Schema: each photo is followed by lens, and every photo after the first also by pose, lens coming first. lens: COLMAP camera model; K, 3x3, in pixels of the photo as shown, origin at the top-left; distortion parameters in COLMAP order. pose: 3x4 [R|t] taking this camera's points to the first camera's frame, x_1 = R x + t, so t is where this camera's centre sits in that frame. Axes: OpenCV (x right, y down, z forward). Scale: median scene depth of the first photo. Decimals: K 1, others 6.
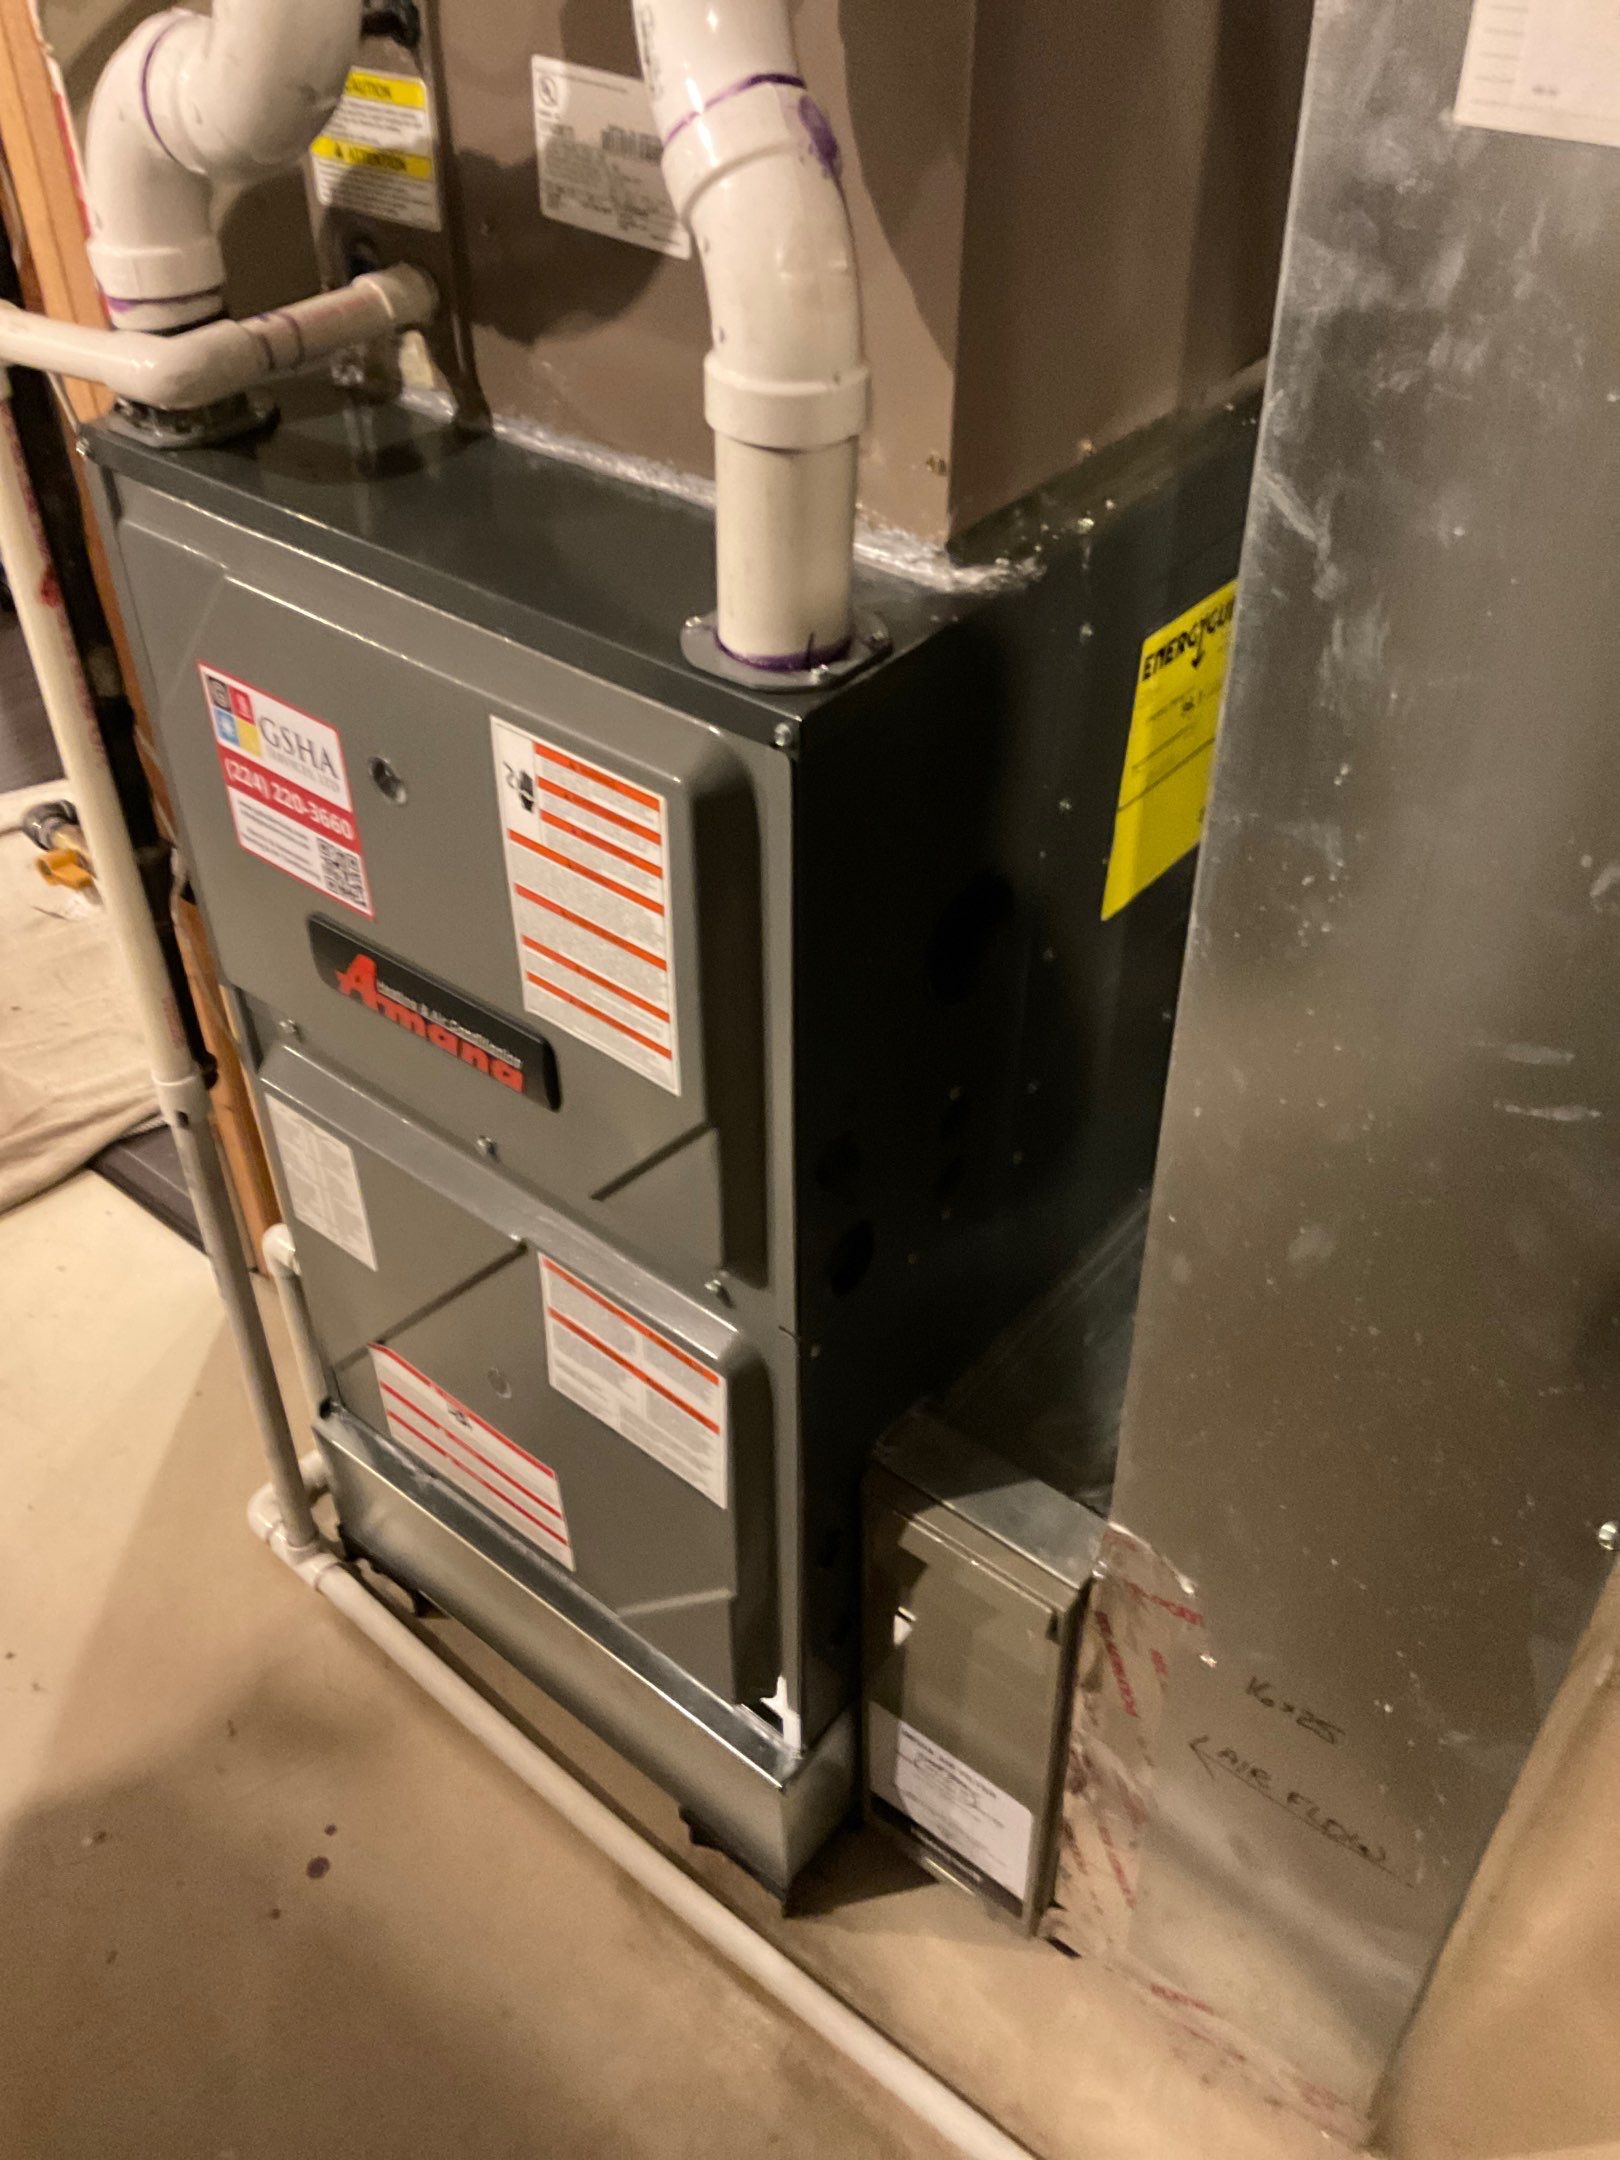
lens RADIAL K [[1742.6, 0, 807.1], [0, 1742.6, 1070.4], [0, 0, 1]] dist [0.013250, -0.061725]
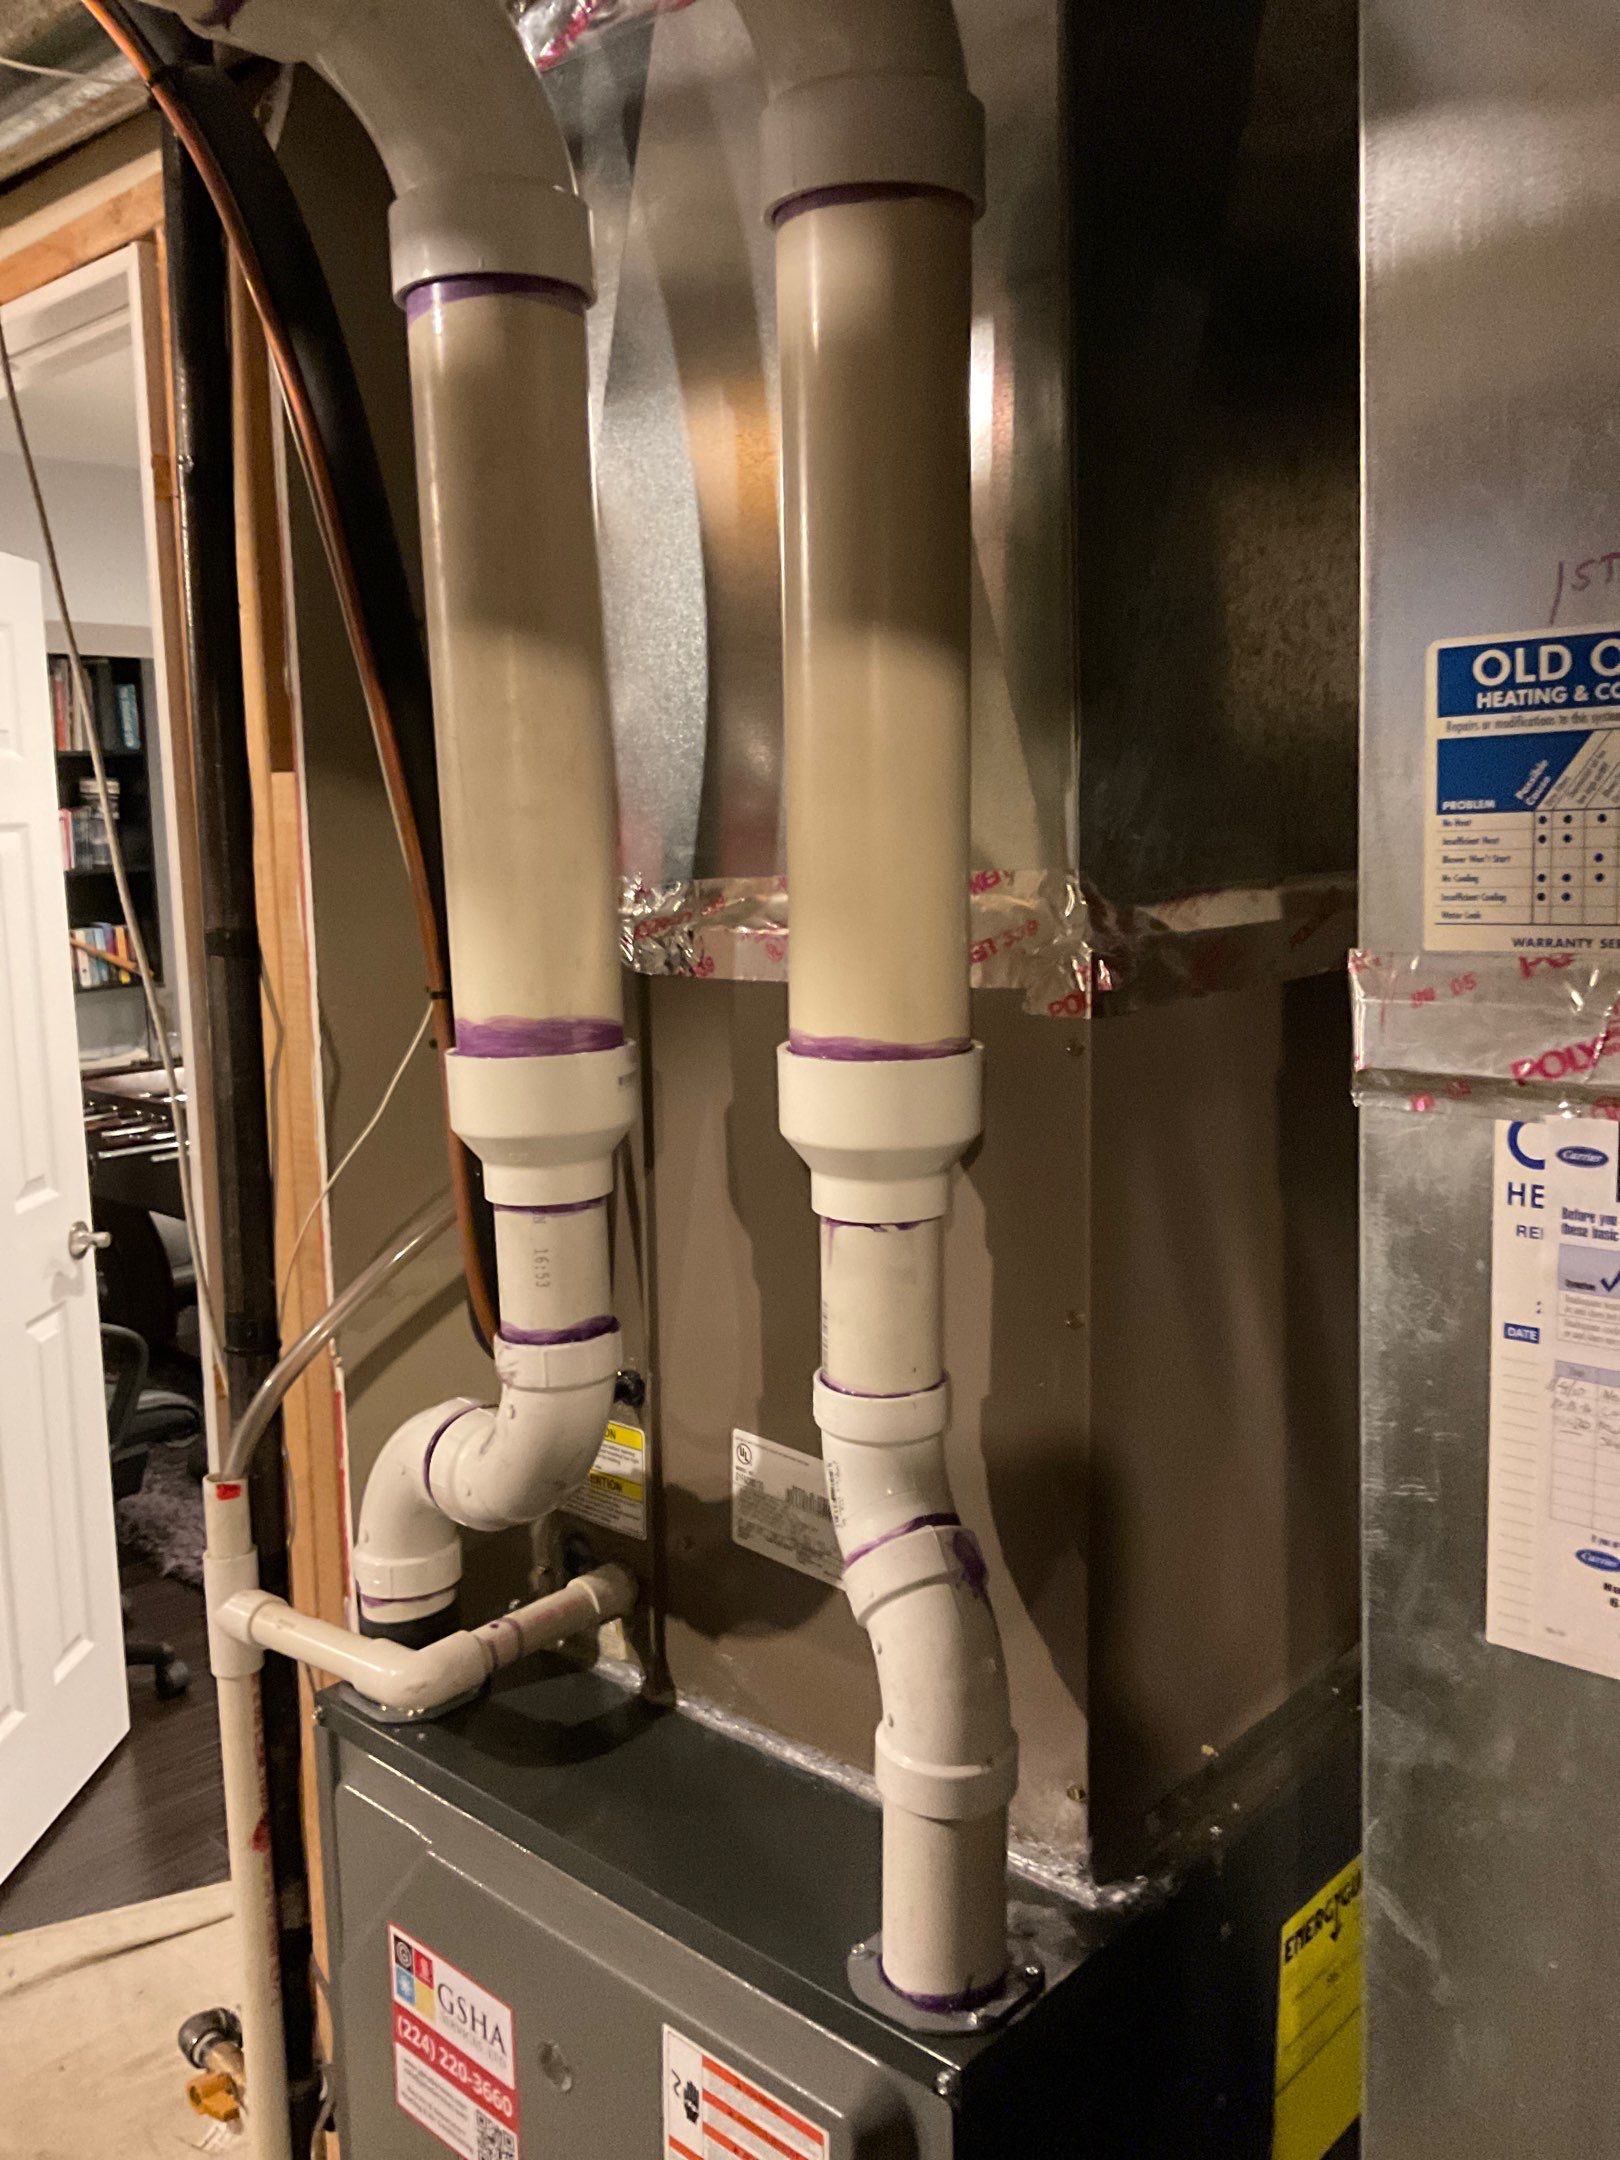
lens RADIAL K [[1742.6, 0, 807.1], [0, 1742.6, 1070.4], [0, 0, 1]] dist [0.013250, -0.061725]
pose [[0.997711, -0.010205, -0.066840, -0.016485], [-0.027360, 0.843066, -0.537113, -0.116478], [0.061832, 0.537713, 0.840858, -0.178998]]
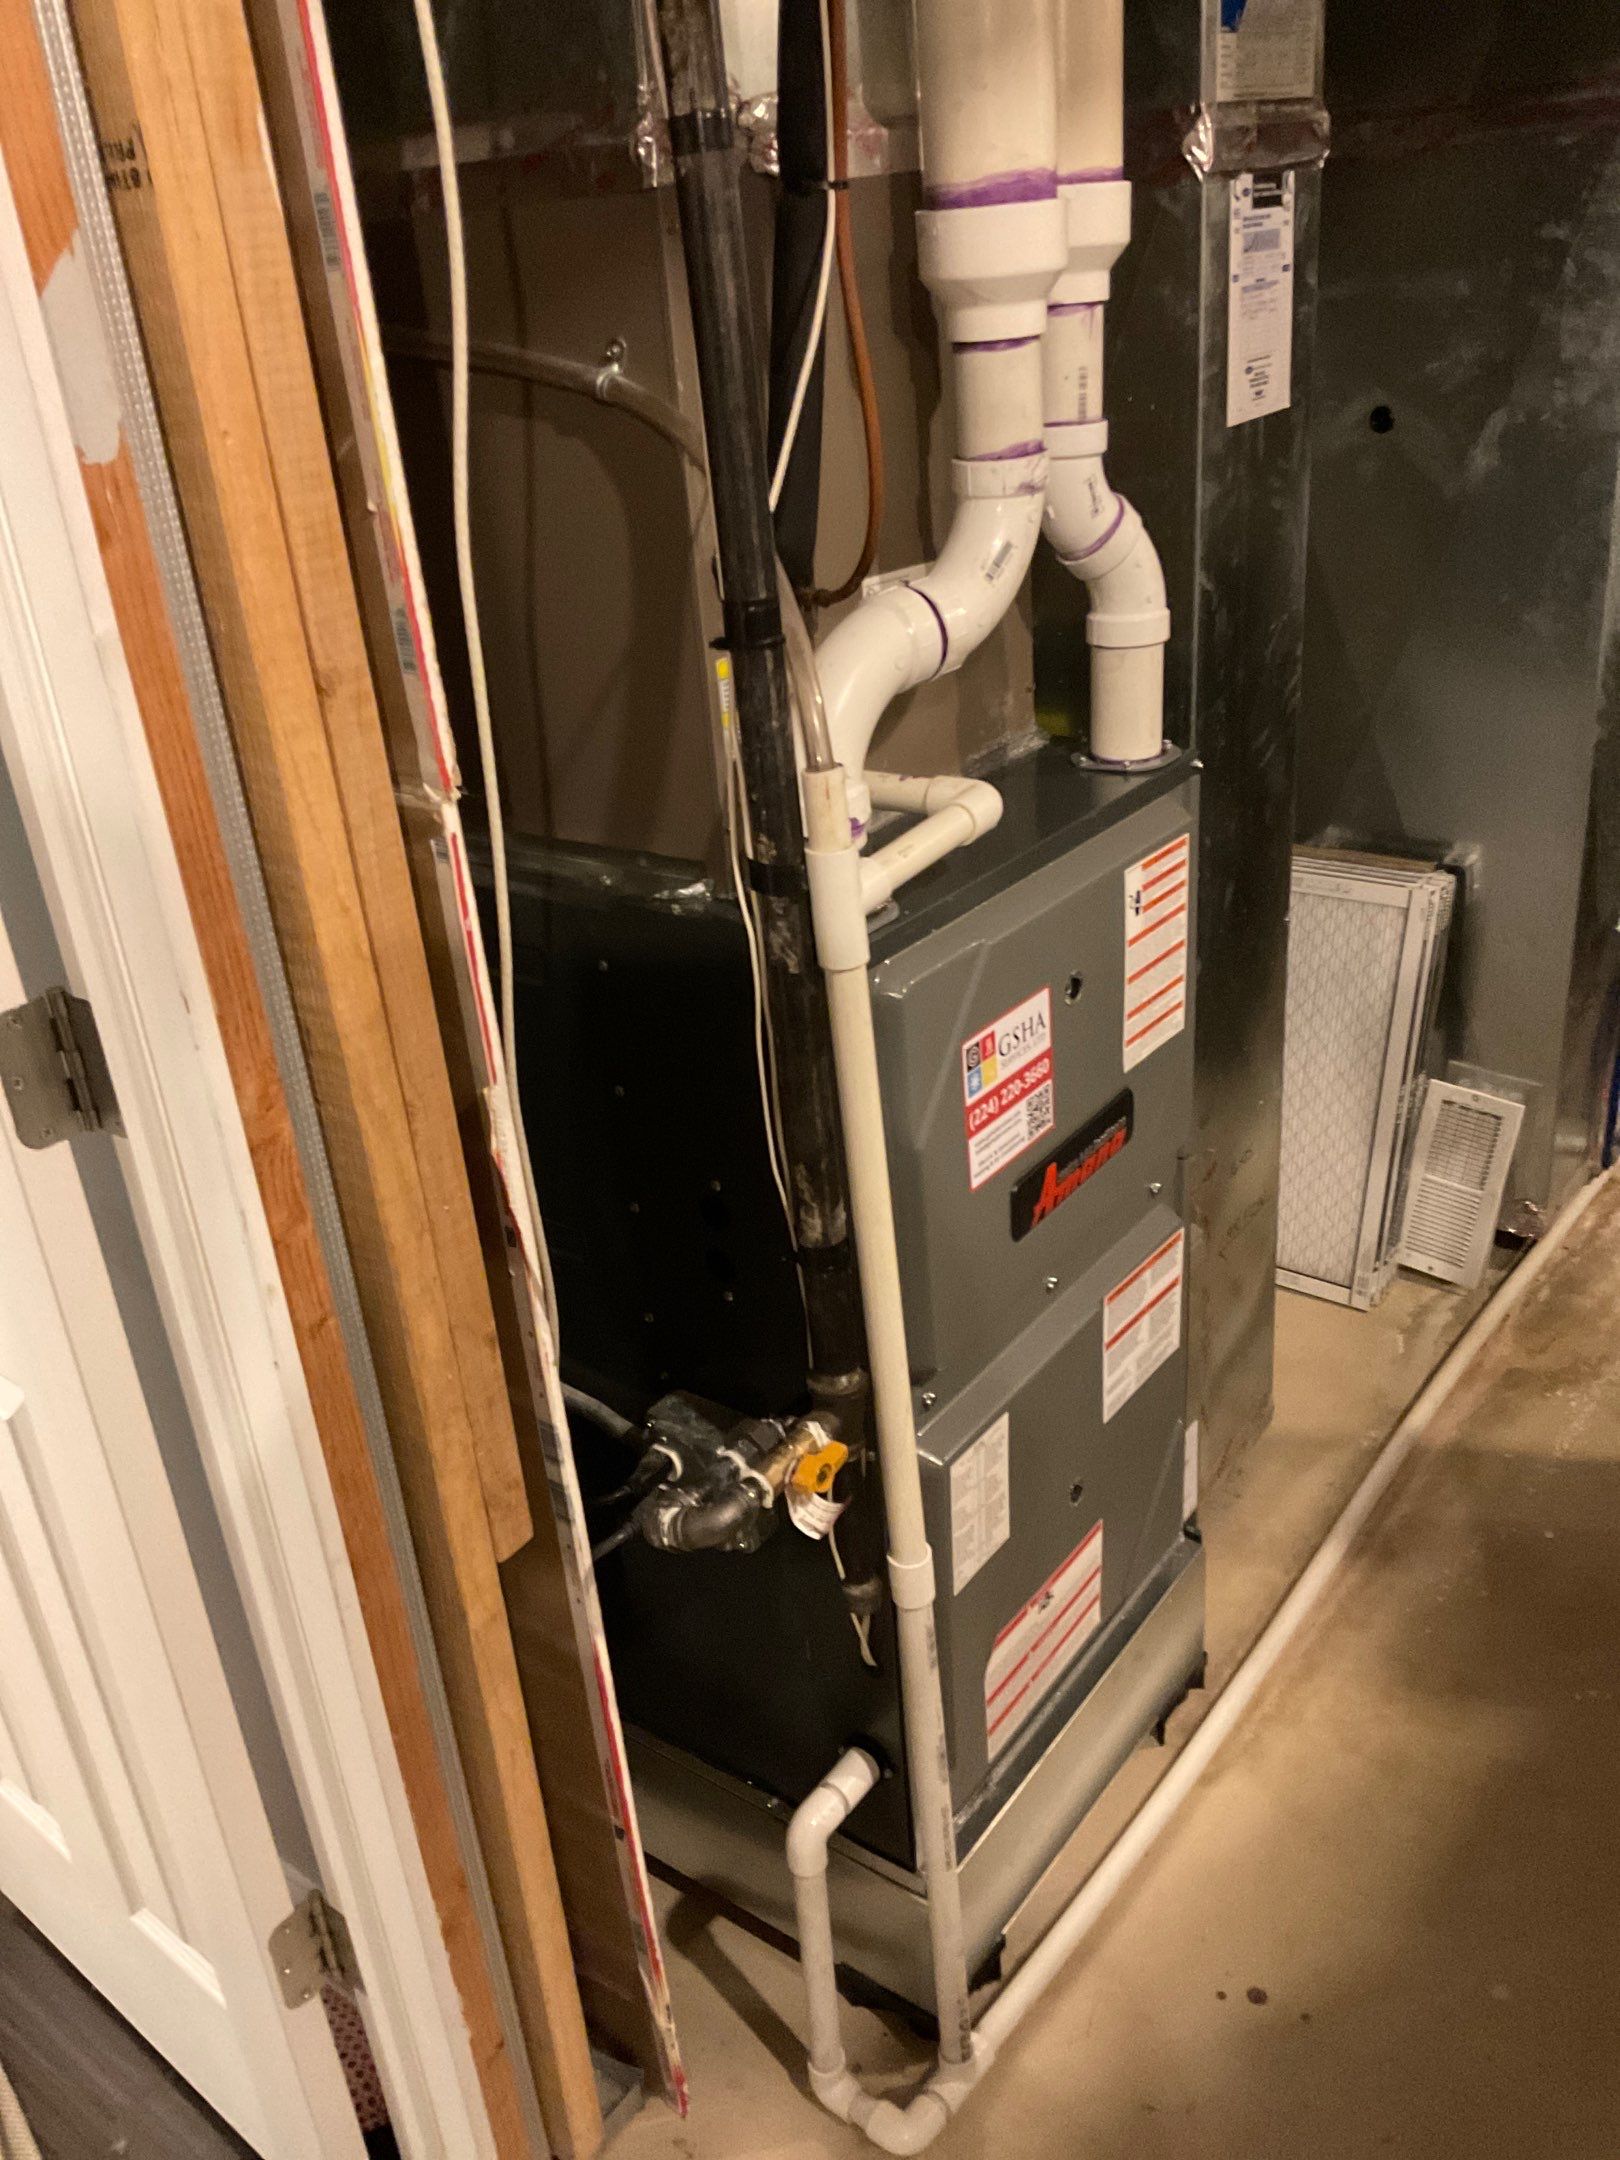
lens RADIAL K [[1764.9, 0, 807.6], [0, 1764.9, 959.2], [0, 0, 1]] dist [0.007810, -0.087235]
pose [[-0.009701, -0.409440, 0.912286, -1.586214], [0.692992, 0.654957, 0.301318, -0.787013], [-0.720880, 0.635130, 0.277385, 0.746628]]
